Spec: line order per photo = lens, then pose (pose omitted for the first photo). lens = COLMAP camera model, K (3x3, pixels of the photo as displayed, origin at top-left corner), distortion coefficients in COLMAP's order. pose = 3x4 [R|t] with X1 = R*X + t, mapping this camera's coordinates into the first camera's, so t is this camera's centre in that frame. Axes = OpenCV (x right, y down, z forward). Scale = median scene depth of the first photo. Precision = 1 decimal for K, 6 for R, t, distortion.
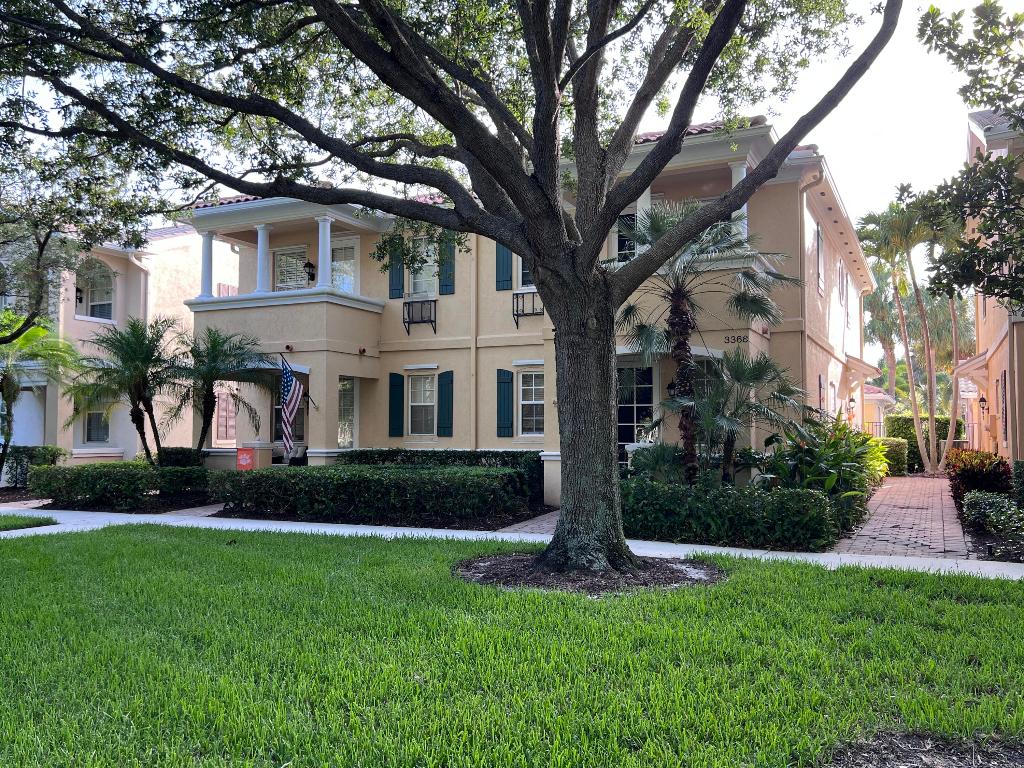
lens RADIAL K [[876.9, 0, 514.1], [0, 876.9, 384.8], [0, 0, 1]] dist [0.006557, 0.002127]
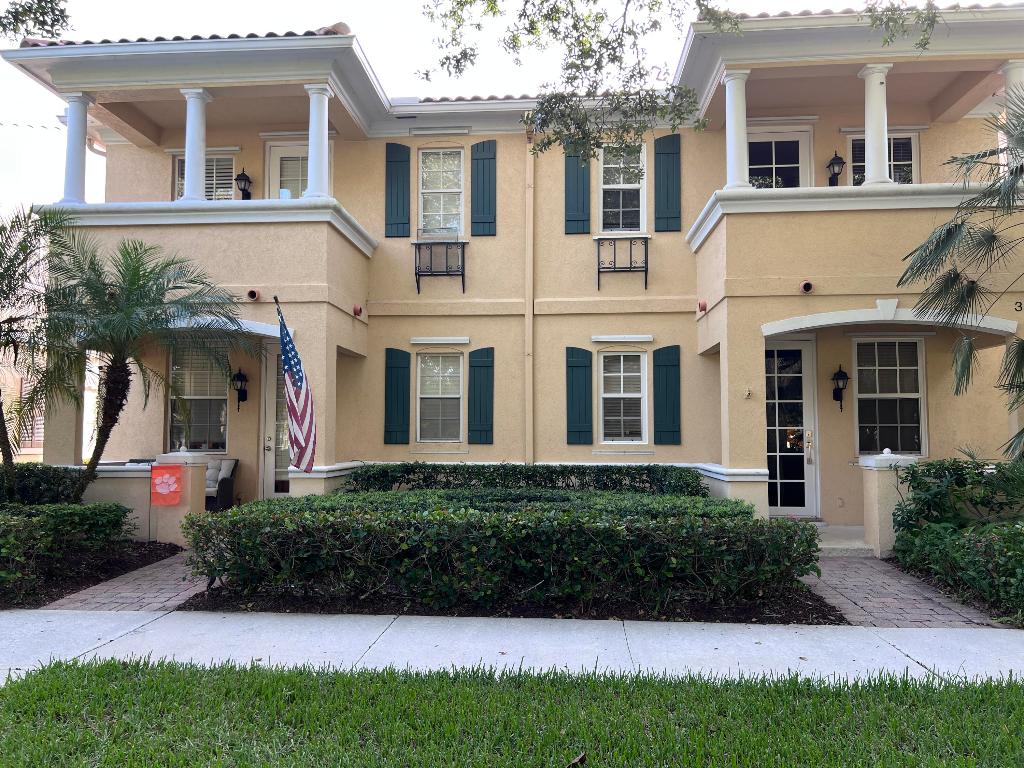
lens RADIAL K [[771.7, 0, 507.6], [0, 771.7, 385.0], [0, 0, 1]] dist [0.045865, -0.053029]
pose [[0.935263, 0.027113, 0.352913, -0.271947], [-0.021027, 0.999557, -0.021068, 0.025752], [-0.353328, 0.012283, 0.935419, 0.435284]]
